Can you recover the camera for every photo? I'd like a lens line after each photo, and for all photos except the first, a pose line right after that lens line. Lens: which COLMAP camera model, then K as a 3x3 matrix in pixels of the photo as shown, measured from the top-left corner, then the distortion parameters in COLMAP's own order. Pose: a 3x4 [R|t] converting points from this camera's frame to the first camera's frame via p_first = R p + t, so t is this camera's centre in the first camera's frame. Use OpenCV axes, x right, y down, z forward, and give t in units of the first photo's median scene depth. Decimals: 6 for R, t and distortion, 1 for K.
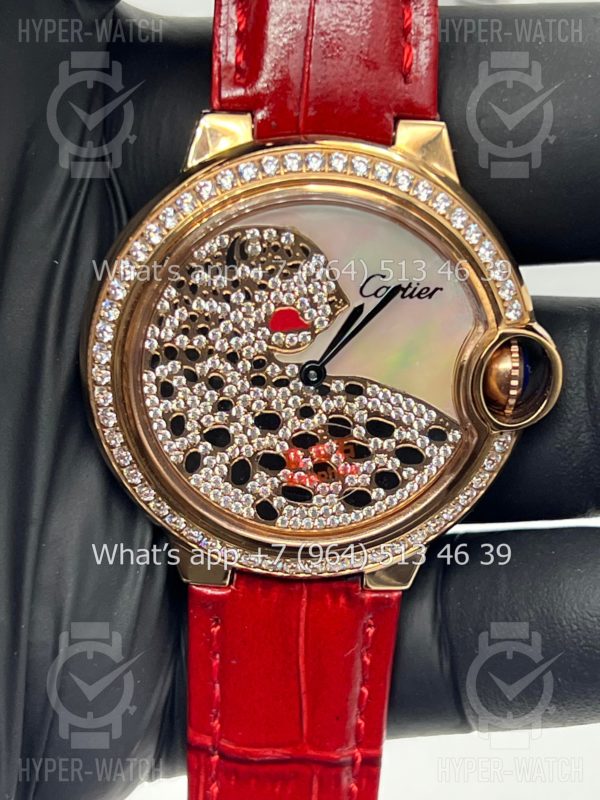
lens RADIAL K [[1870.7, 0, 300.0], [0, 1870.7, 400.0], [0, 0, 1]] dist [0.399911, -4.868870]
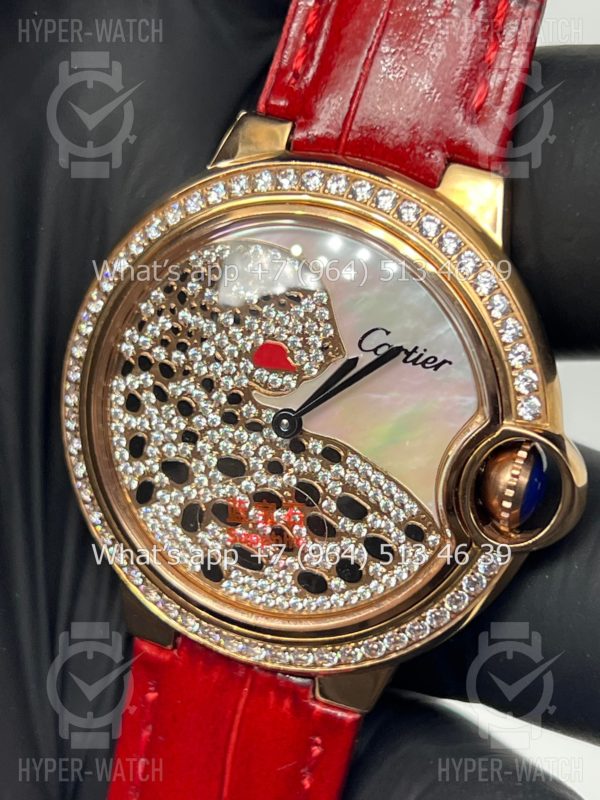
lens RADIAL K [[1870.7, 0, 300.0], [0, 1870.7, 400.0], [0, 0, 1]] dist [0.399911, -4.868870]
pose [[0.918598, 0.229213, -0.321930, 0.287629], [-0.265633, 0.961265, -0.073541, 0.037394], [0.292604, 0.153070, 0.943903, 0.179353]]
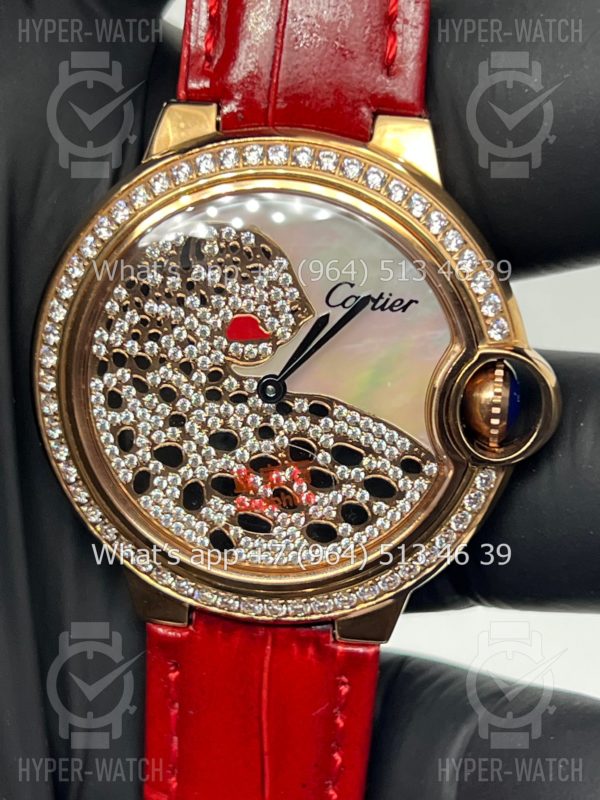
lens RADIAL K [[1870.7, 0, 300.0], [0, 1870.7, 400.0], [0, 0, 1]] dist [0.399911, -4.868870]
pose [[0.985619, 0.044378, -0.163053, 0.167622], [-0.057603, 0.995343, -0.077295, 0.060139], [0.158863, 0.085575, 0.983585, 0.109080]]
